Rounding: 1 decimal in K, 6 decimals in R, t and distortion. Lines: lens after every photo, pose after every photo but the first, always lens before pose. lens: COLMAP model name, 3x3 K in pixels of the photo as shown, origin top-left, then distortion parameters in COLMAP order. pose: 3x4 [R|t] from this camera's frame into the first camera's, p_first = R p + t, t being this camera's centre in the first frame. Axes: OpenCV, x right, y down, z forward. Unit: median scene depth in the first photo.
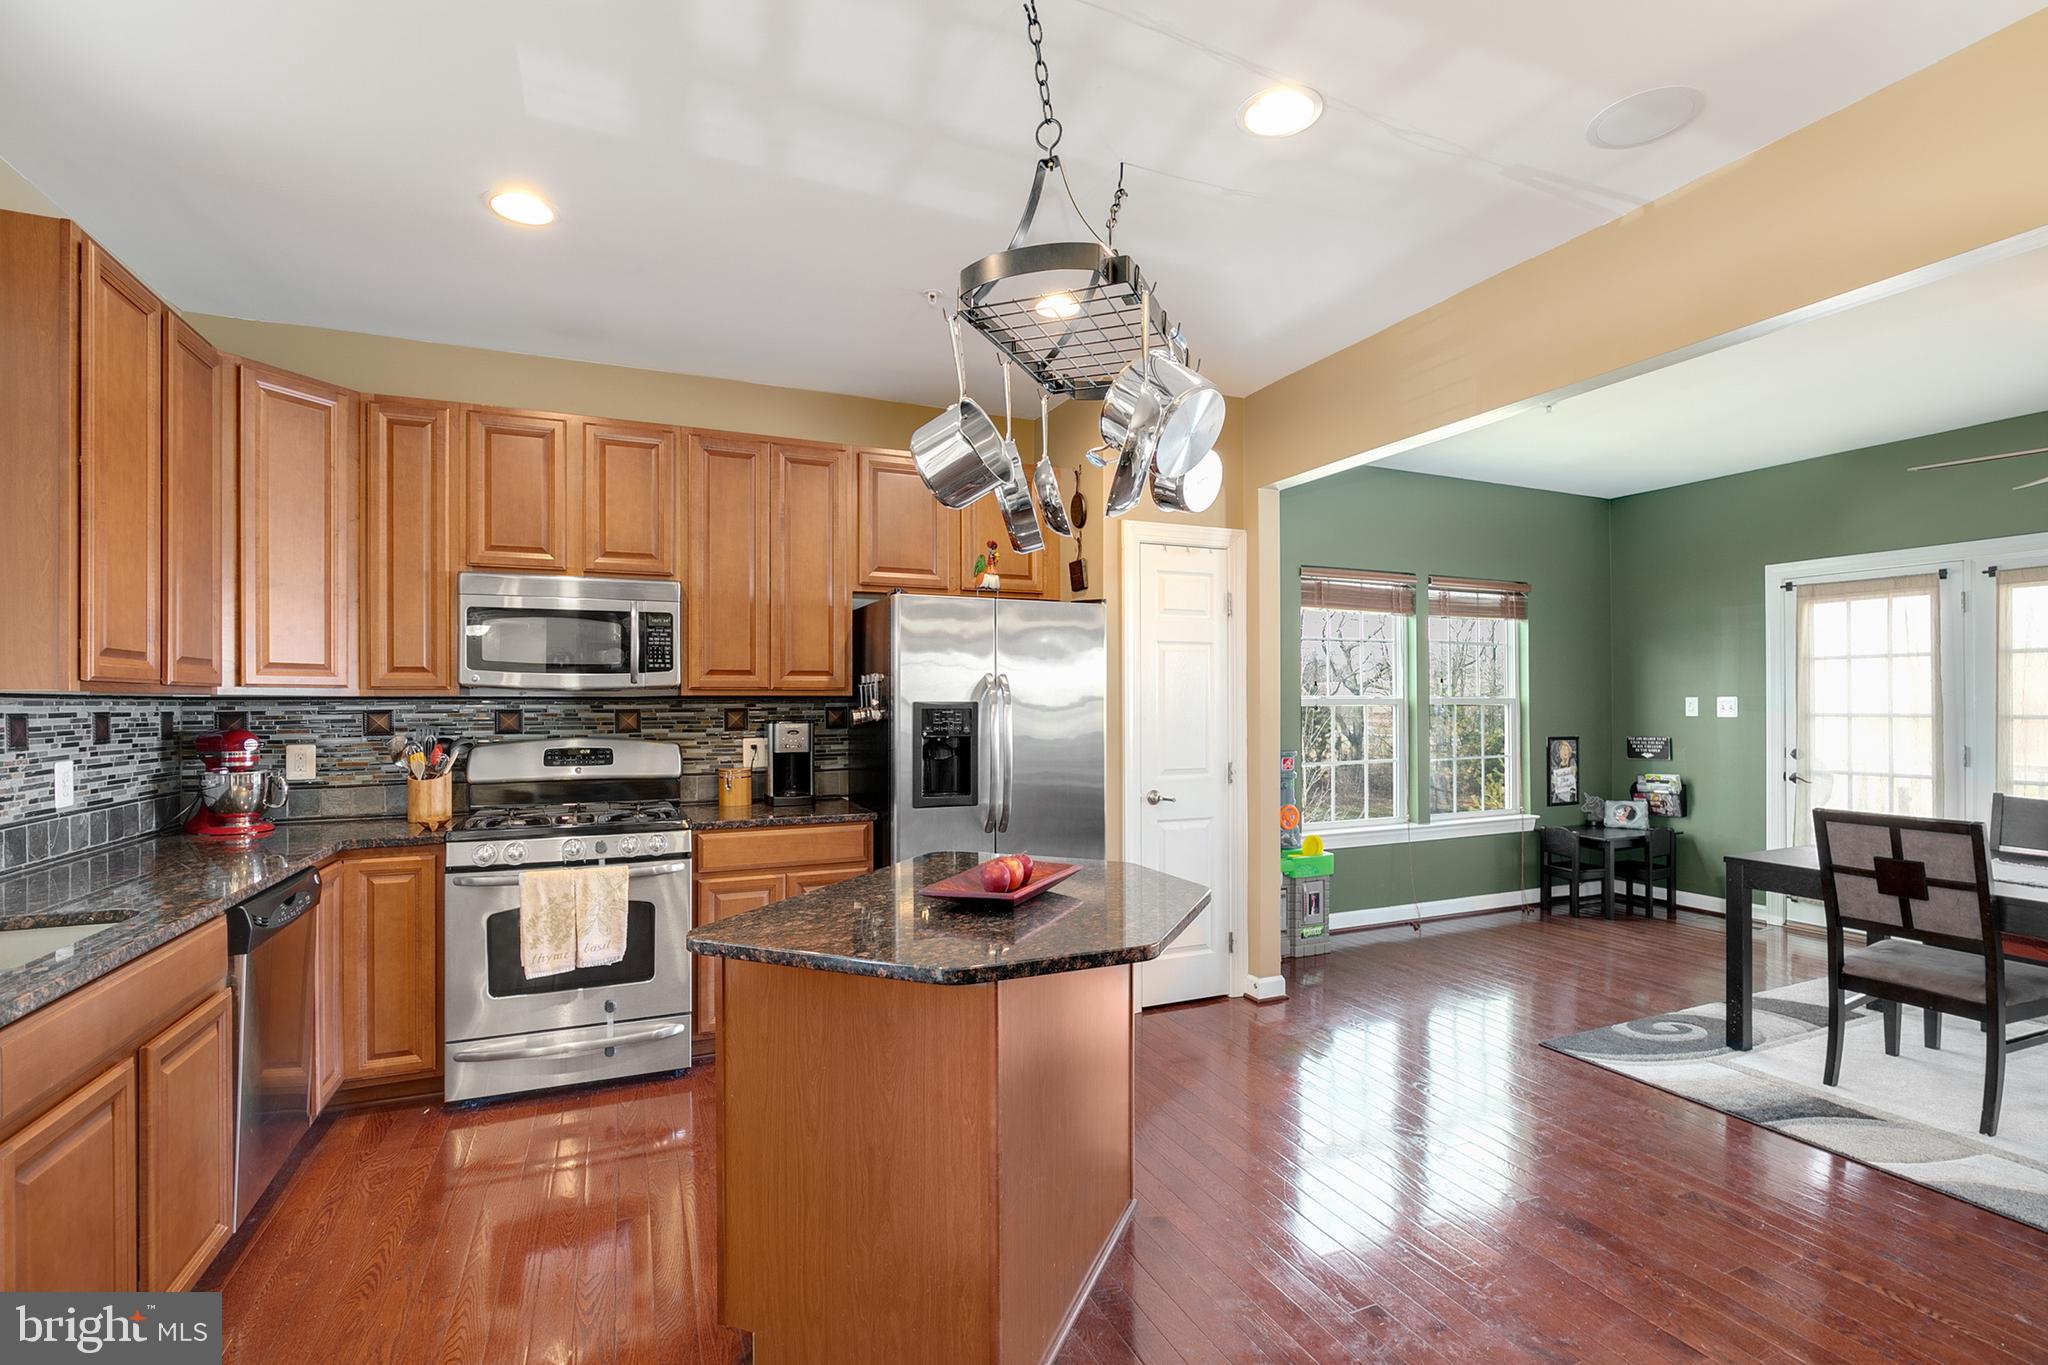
lens RADIAL K [[928.4, 0, 1034.5], [0, 928.4, 701.7], [0, 0, 1]] dist [-0.015633, 0.004174]
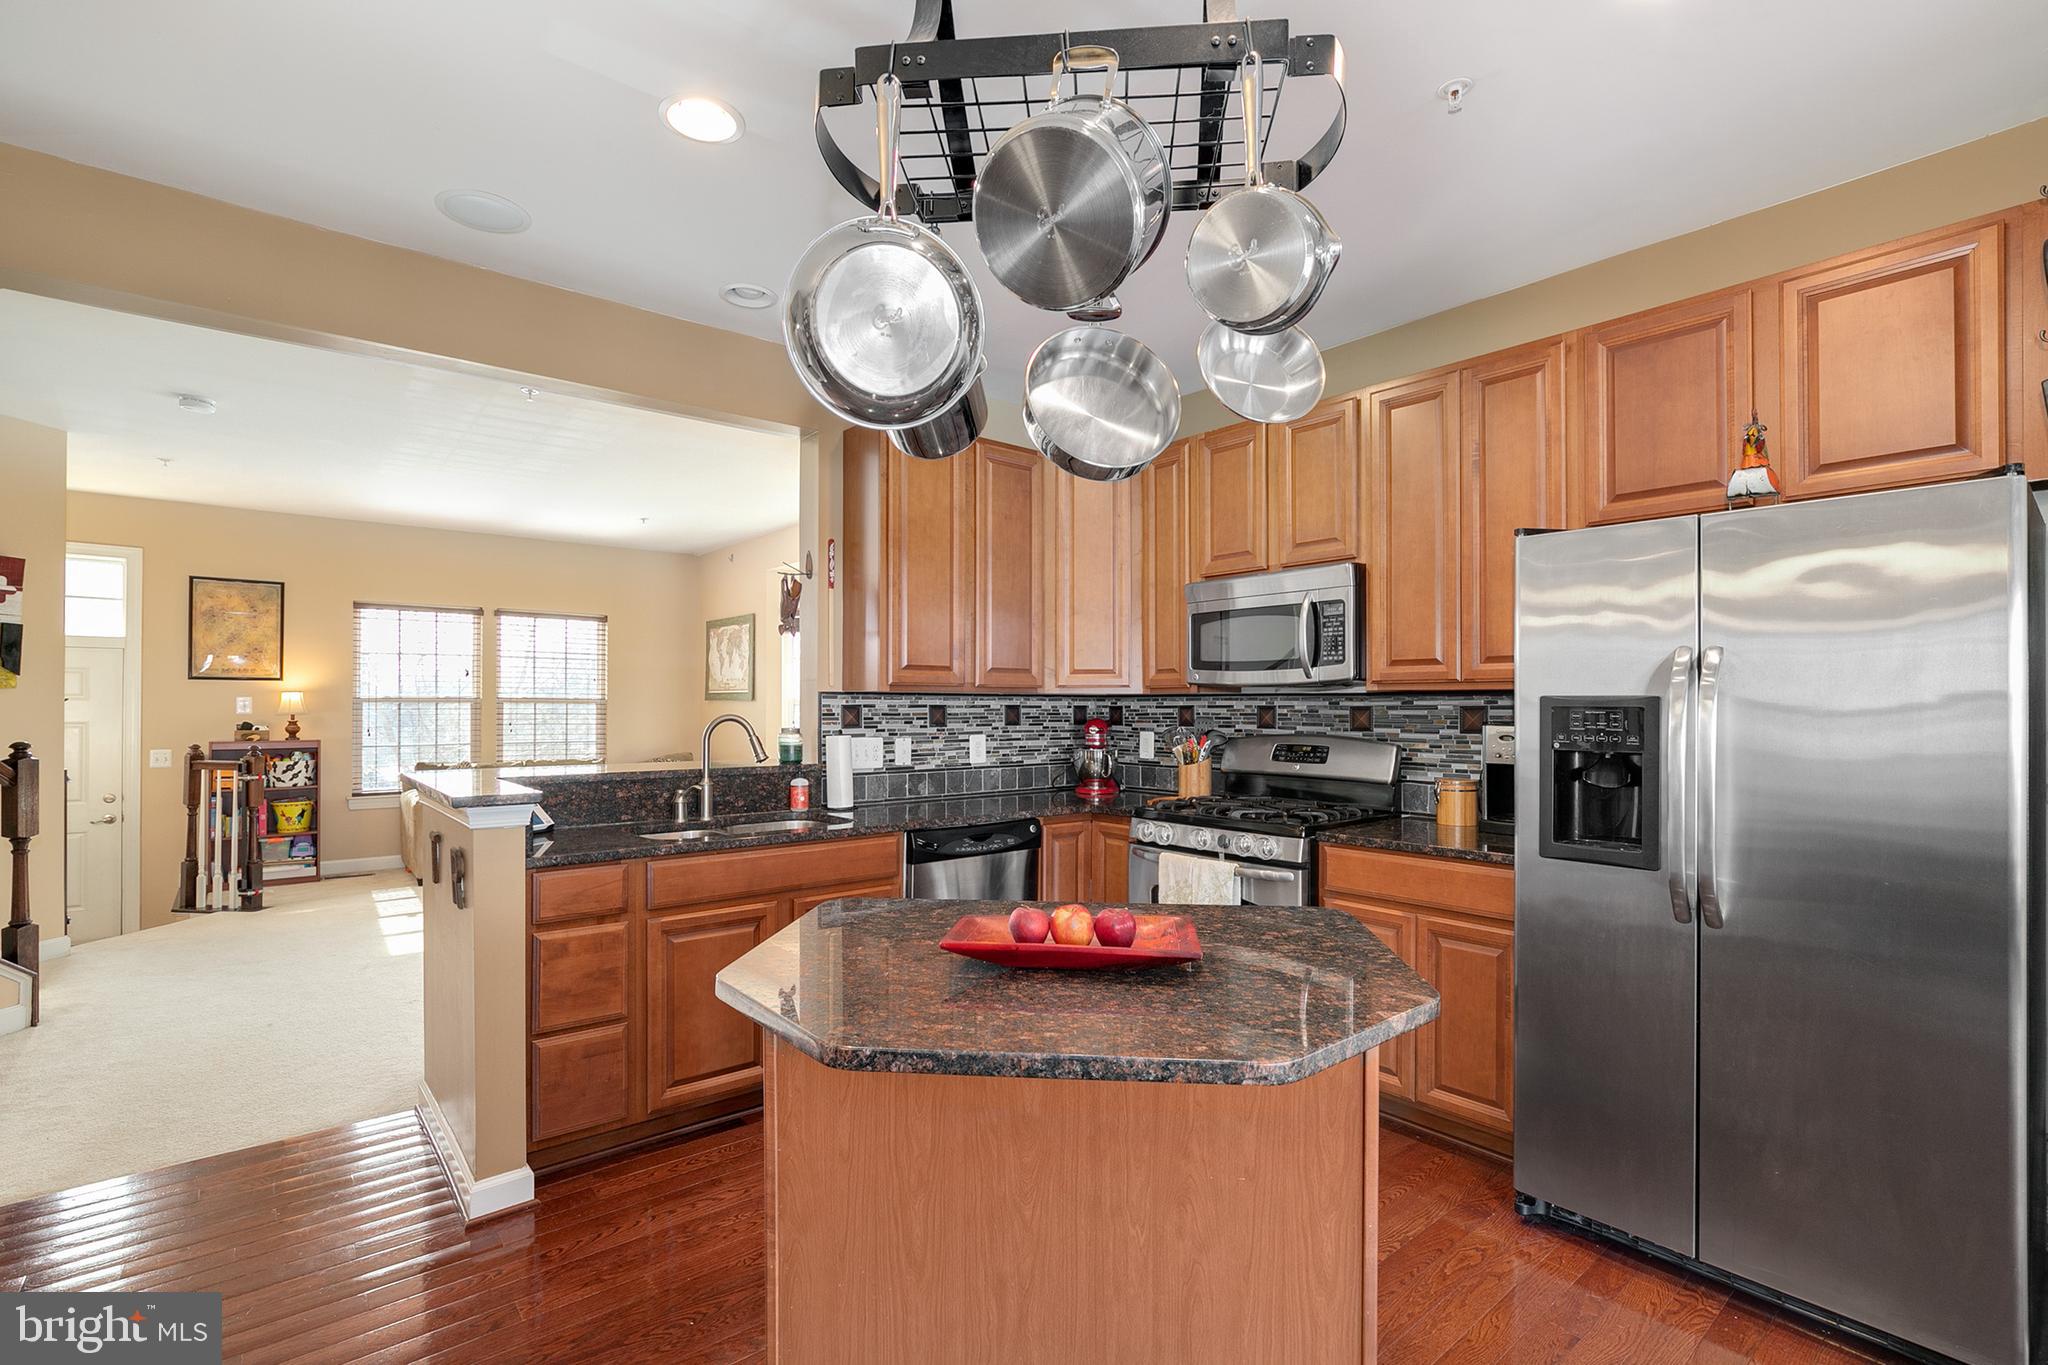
lens RADIAL K [[928.4, 0, 1030.3], [0, 928.4, 690.6], [0, 0, 1]] dist [-0.015633, 0.004174]
pose [[0.276984, -0.011627, -0.960804, 0.391166], [-0.001100, 0.999922, -0.012417, 0.005021], [0.960874, 0.004496, 0.276950, 0.454080]]
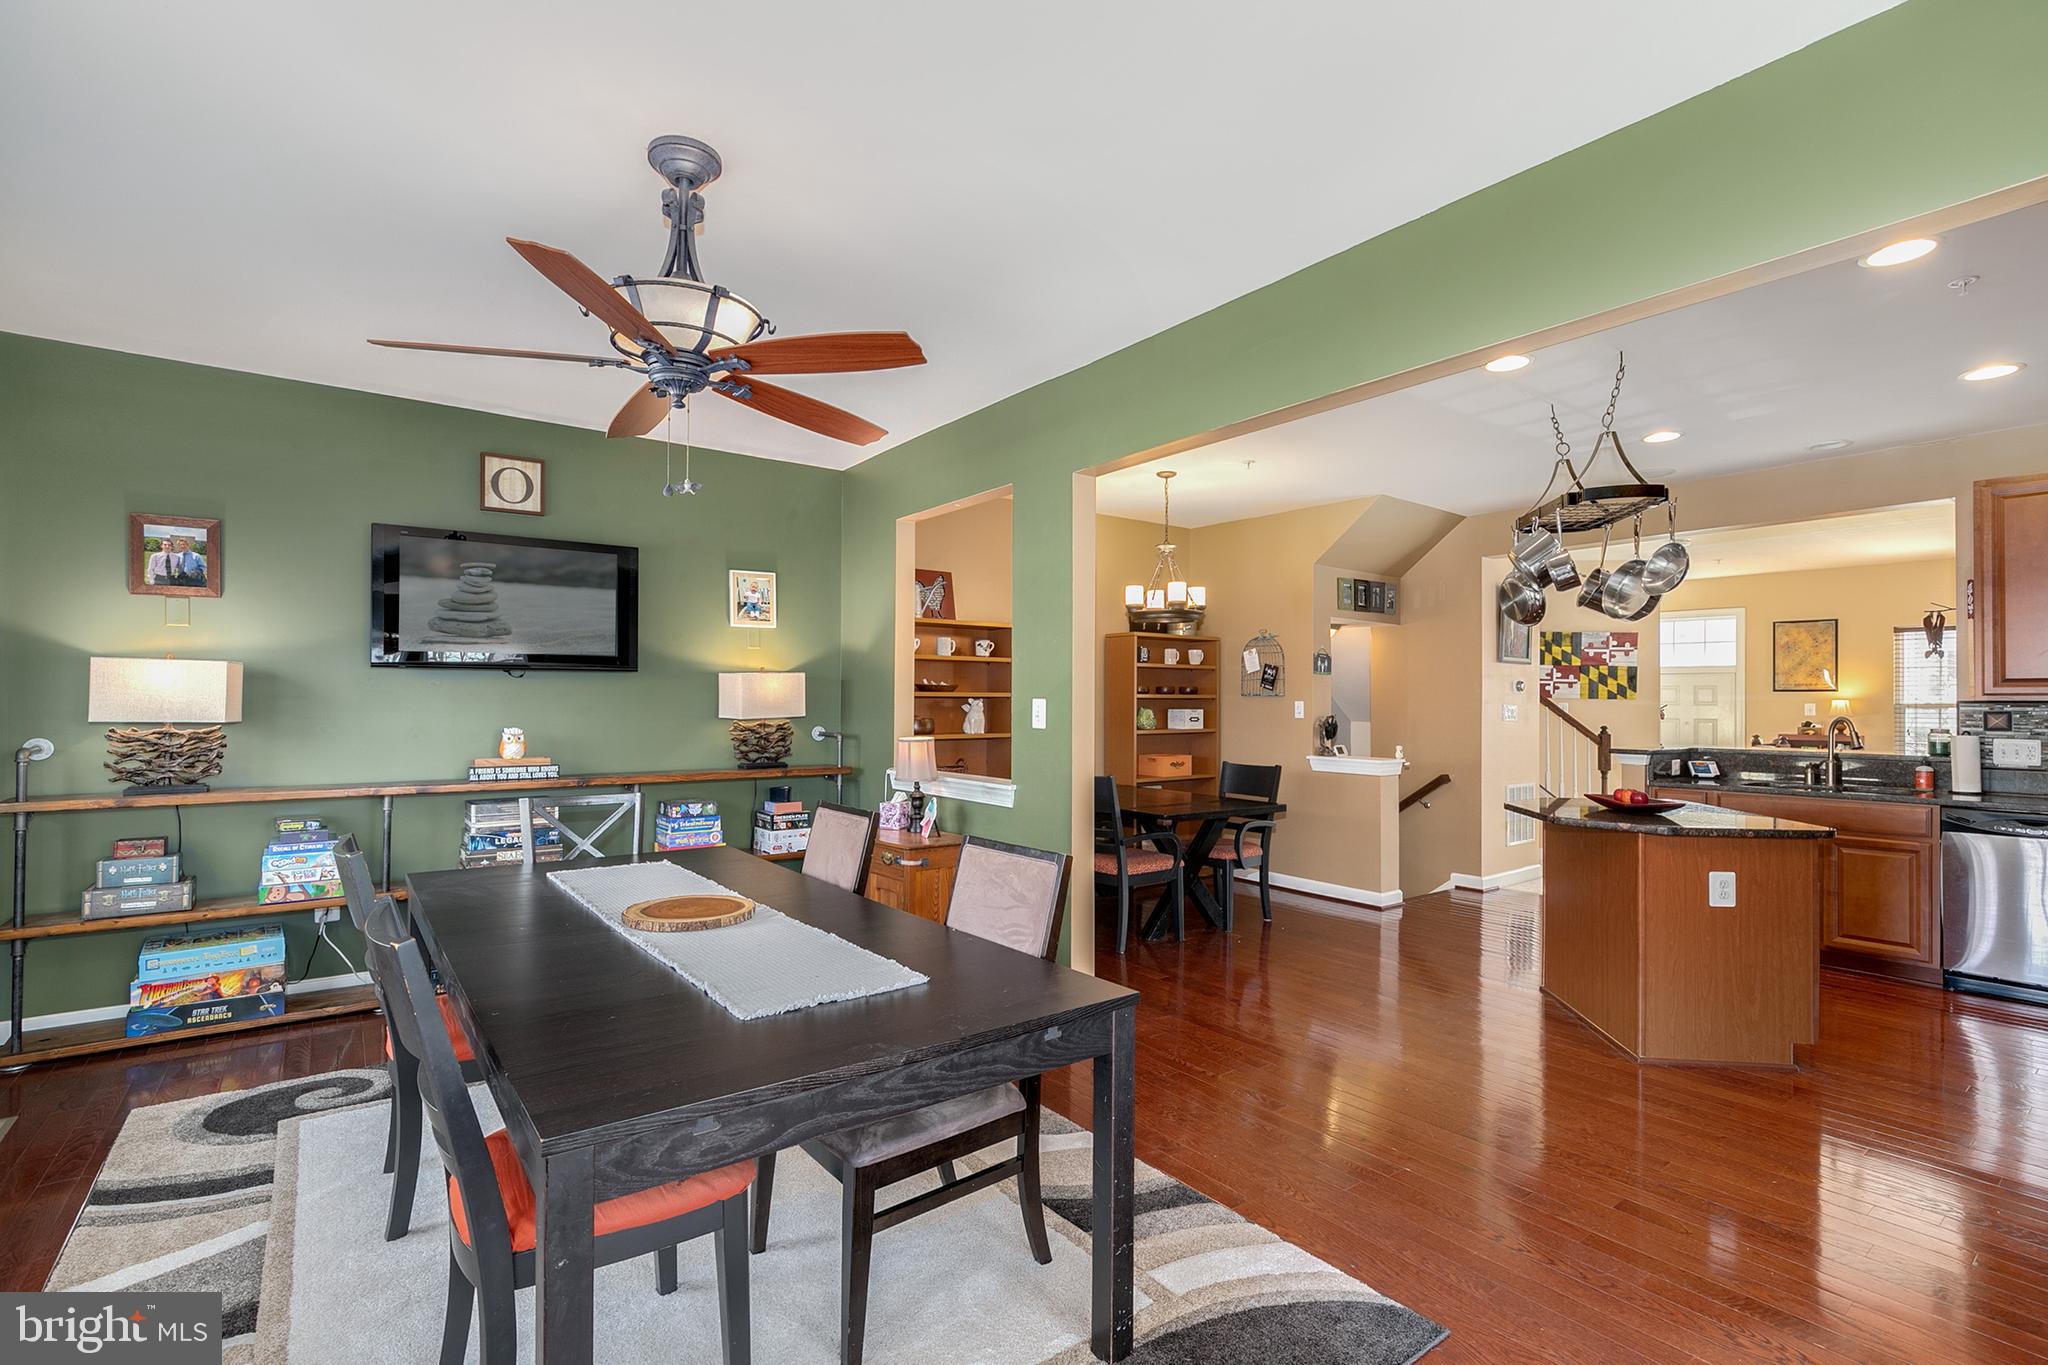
lens RADIAL K [[928.4, 0, 1034.3], [0, 928.4, 693.1], [0, 0, 1]] dist [-0.015633, 0.004174]
pose [[-0.973674, -0.005076, -0.227891, 0.916806], [-0.002936, 0.999948, -0.009727, -0.001124], [0.227928, -0.008802, -0.973638, 1.492170]]
